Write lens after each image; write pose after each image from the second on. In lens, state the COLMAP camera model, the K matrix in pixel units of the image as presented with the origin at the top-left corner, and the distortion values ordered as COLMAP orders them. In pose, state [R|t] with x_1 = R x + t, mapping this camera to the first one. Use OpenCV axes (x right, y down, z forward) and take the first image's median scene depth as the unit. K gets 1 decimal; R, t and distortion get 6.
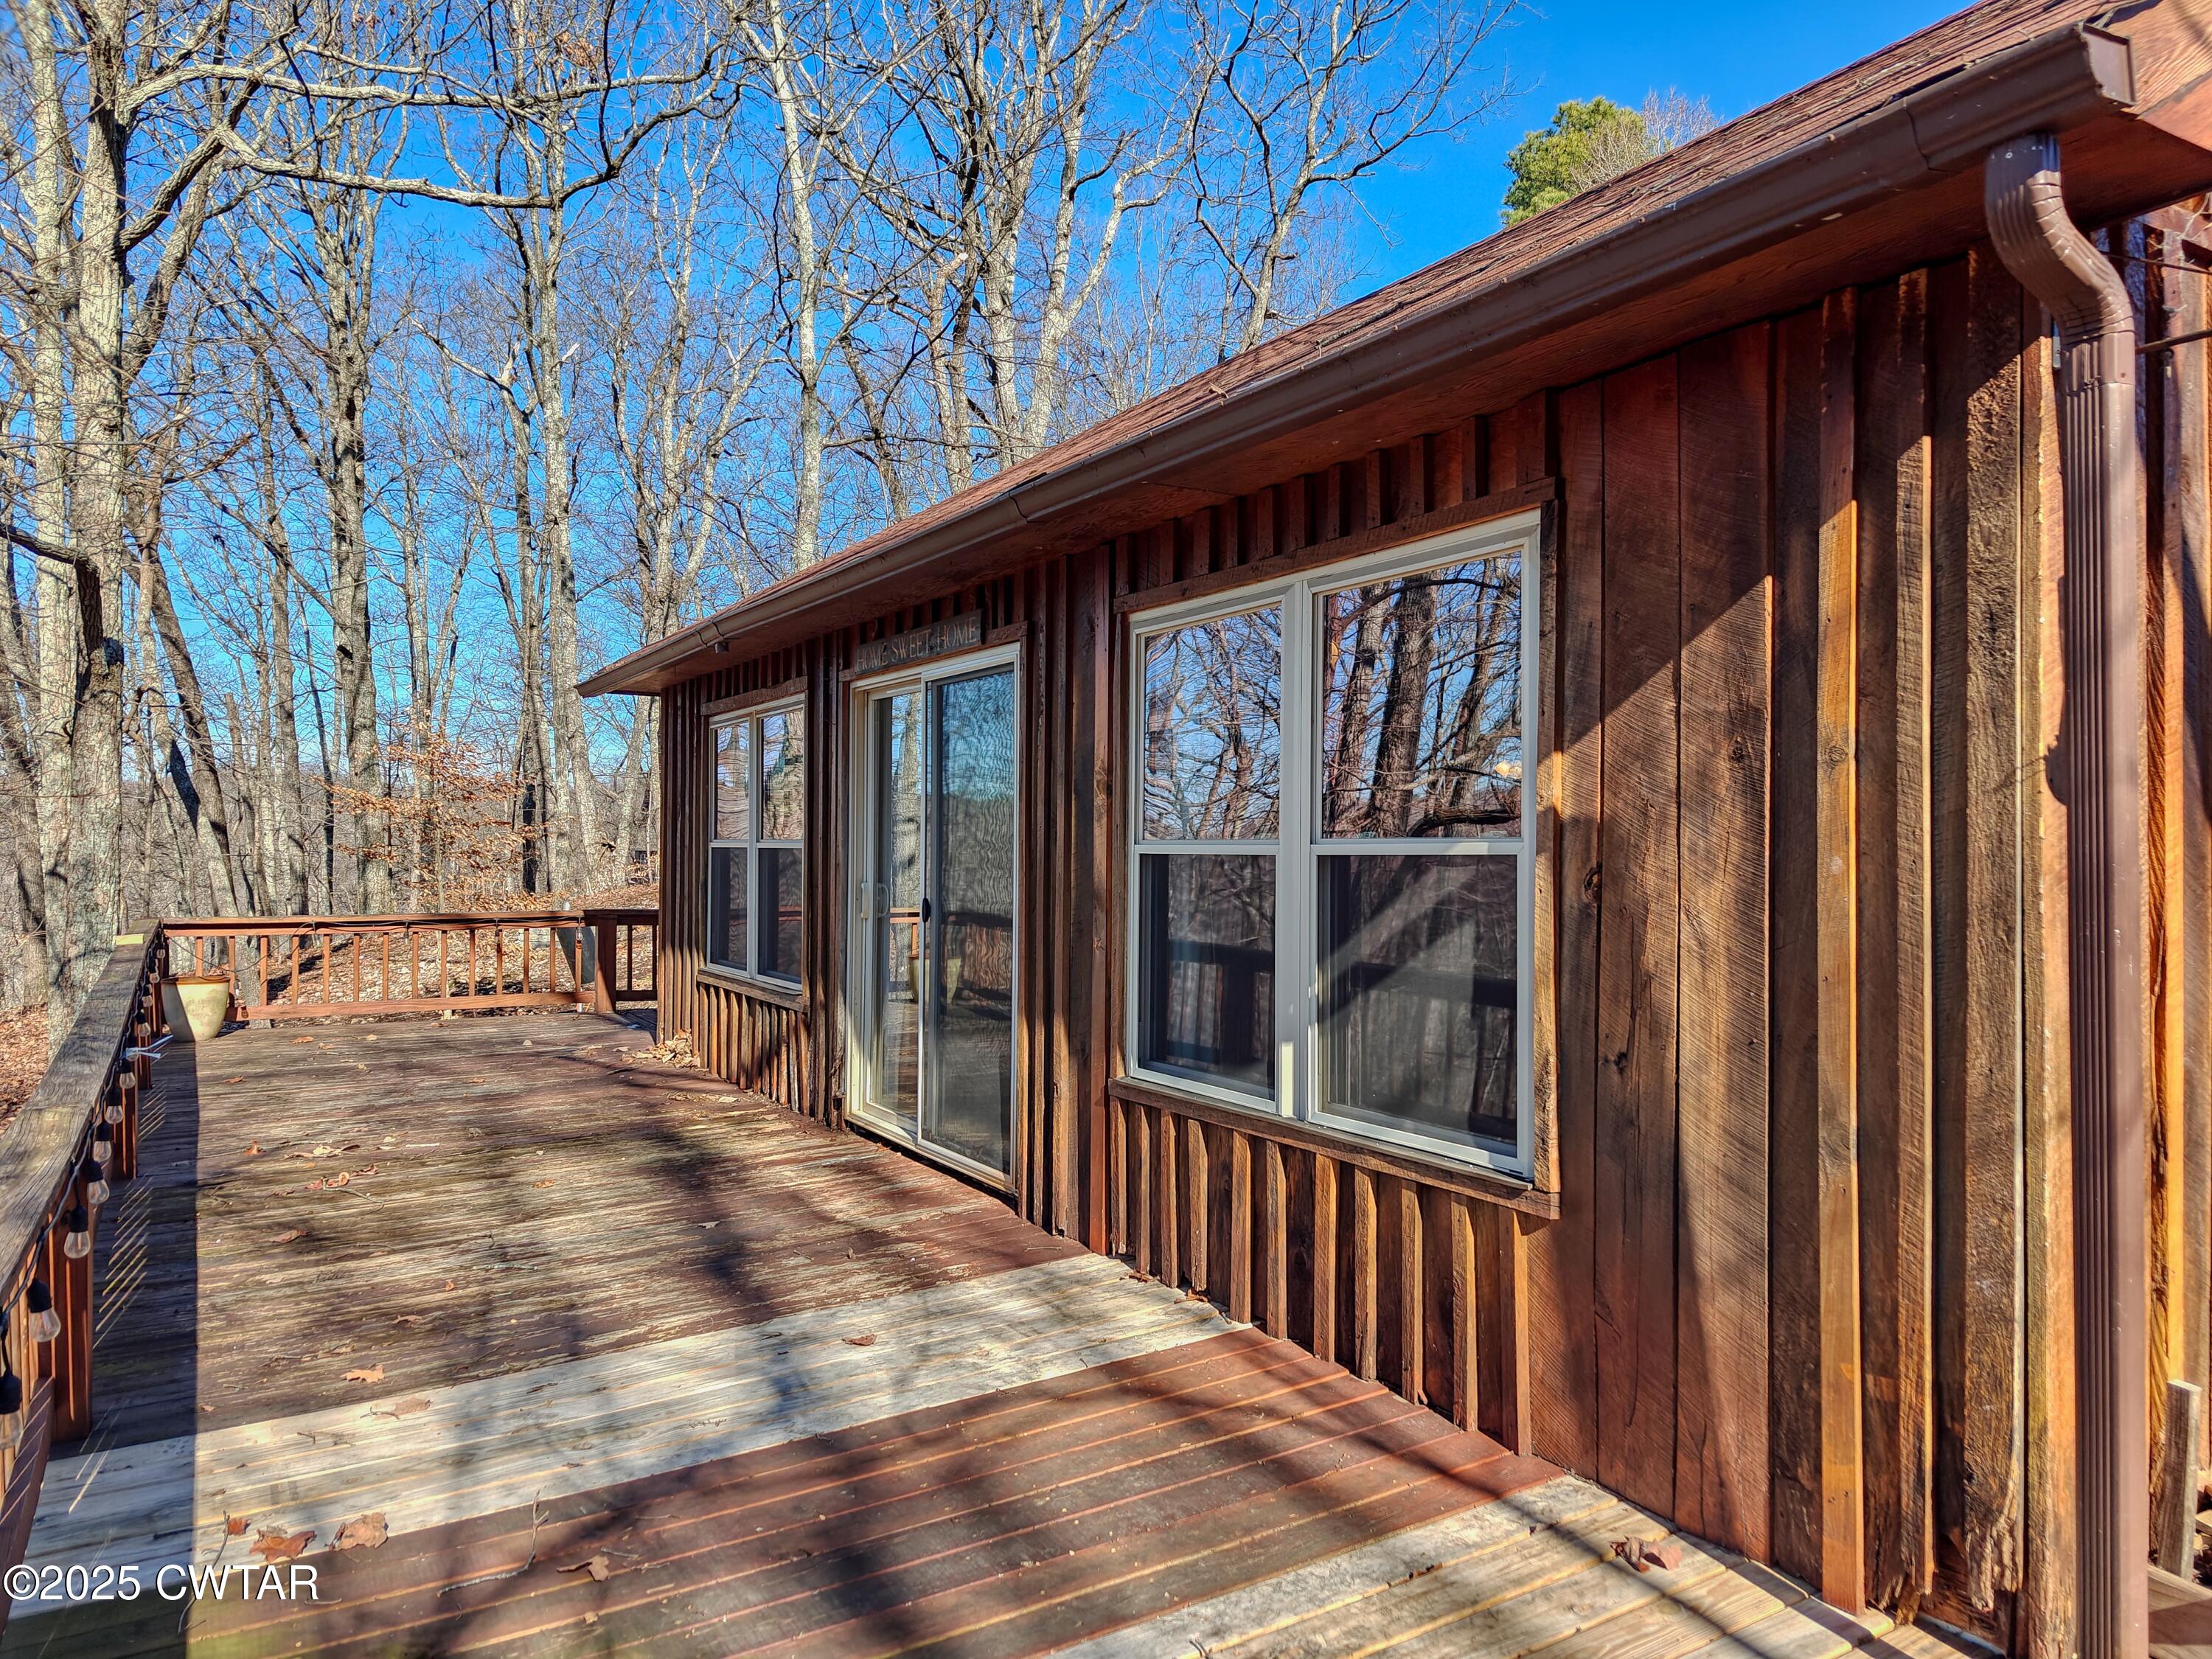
lens RADIAL K [[1502.2, 0, 1106.0], [0, 1502.2, 829.5], [0, 0, 1]] dist [0.046204, -0.048603]
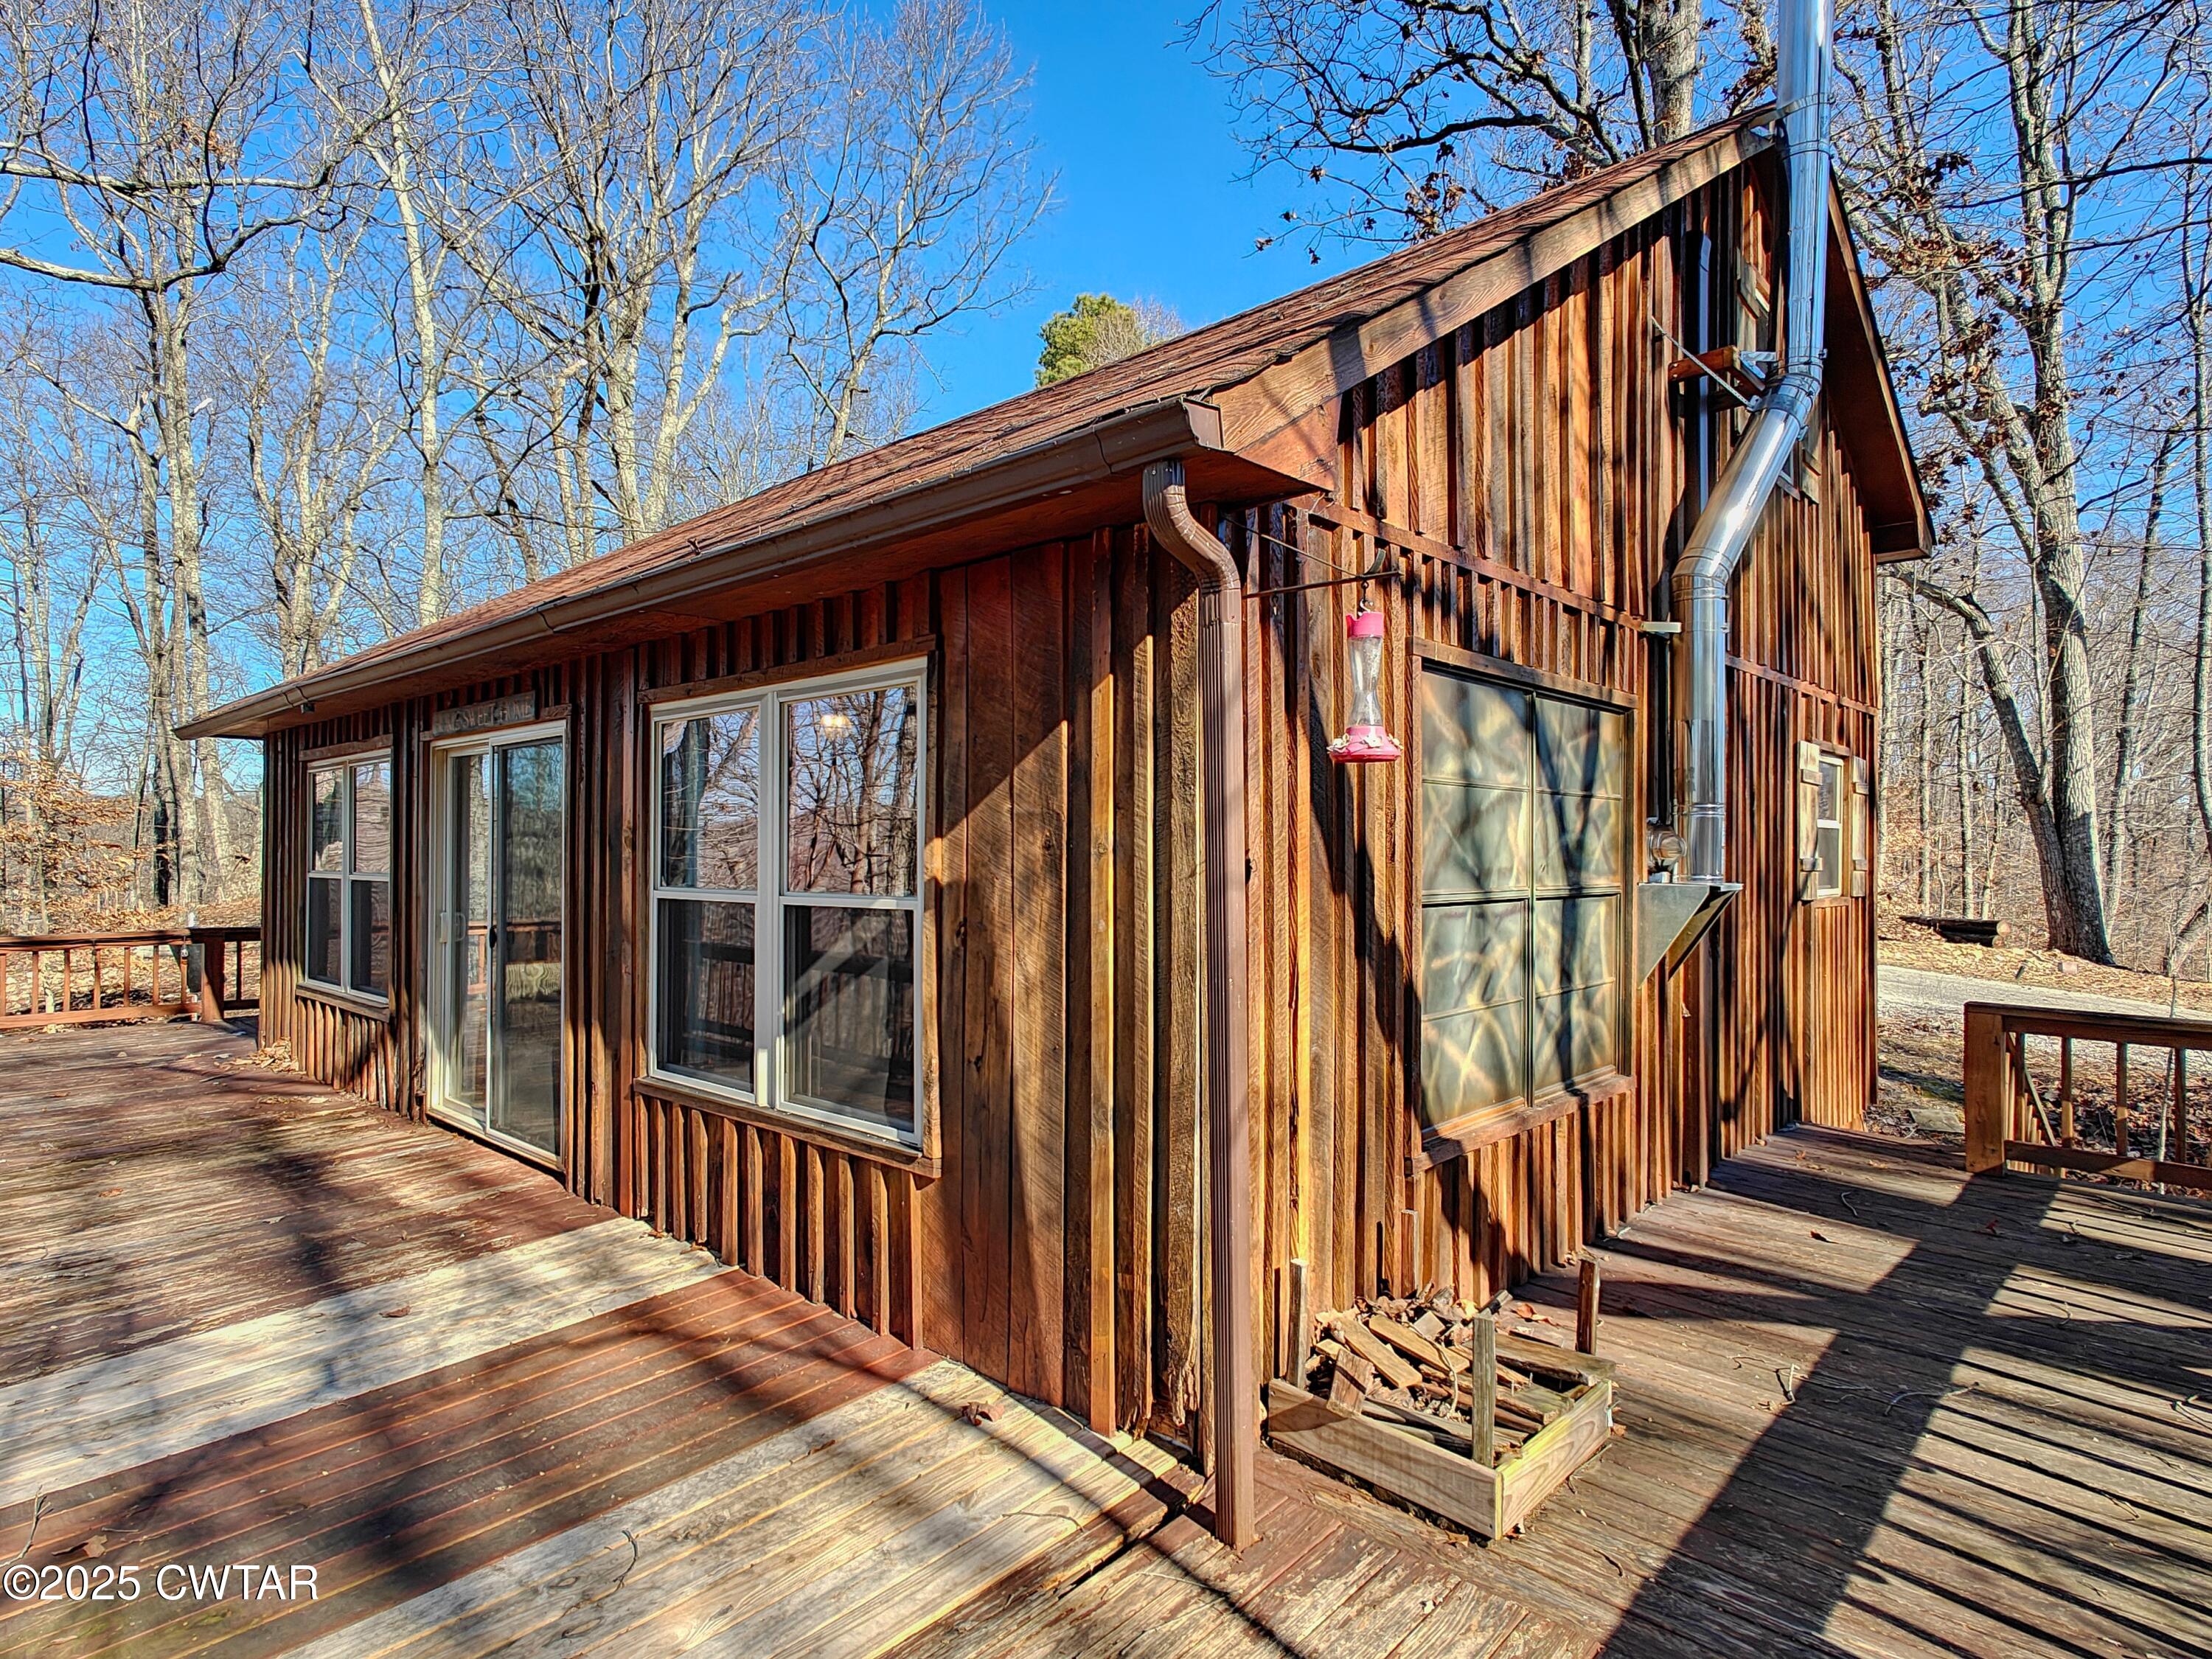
lens RADIAL K [[1207.9, 0, 1107.5], [0, 1207.9, 834.0], [0, 0, 1]] dist [-0.021469, 0.025678]
pose [[0.959766, -0.000330, 0.280799, 0.099499], [-0.001179, 0.999986, 0.005208, -0.042170], [-0.280797, -0.005329, 0.959752, -0.064508]]
